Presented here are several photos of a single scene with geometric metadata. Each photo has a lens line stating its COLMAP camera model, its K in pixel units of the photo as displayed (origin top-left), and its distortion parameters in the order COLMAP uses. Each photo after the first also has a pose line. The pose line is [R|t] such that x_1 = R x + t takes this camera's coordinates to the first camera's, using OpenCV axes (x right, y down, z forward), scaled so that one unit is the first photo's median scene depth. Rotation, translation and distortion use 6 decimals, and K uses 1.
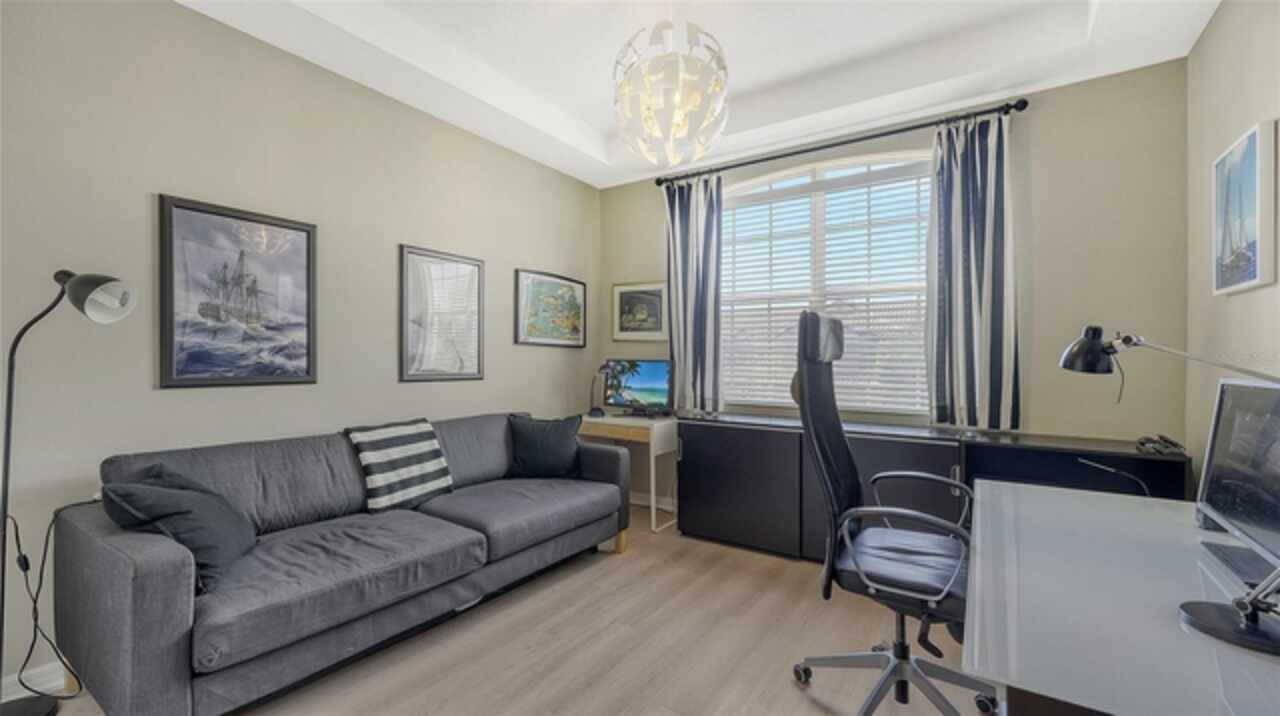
lens RADIAL K [[512.8, 0, 640.4], [0, 512.8, 358.9], [0, 0, 1]] dist [-0.003783, -0.000144]
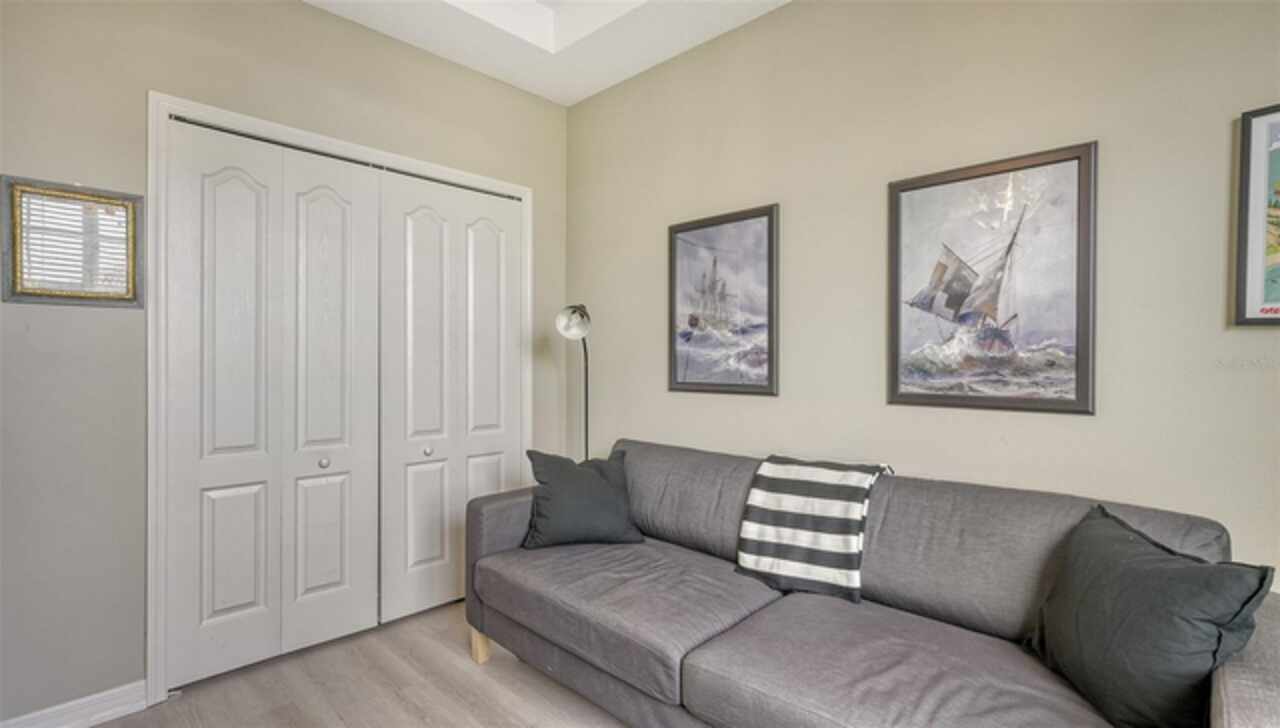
lens RADIAL K [[597.8, 0, 636.5], [0, 597.8, 366.1], [0, 0, 1]] dist [-0.001128, -0.000126]
pose [[-0.174524, -0.004709, -0.984642, 0.372874], [-0.008016, 0.999962, -0.003361, 0.005409], [0.984620, 0.007307, -0.174556, 1.012846]]
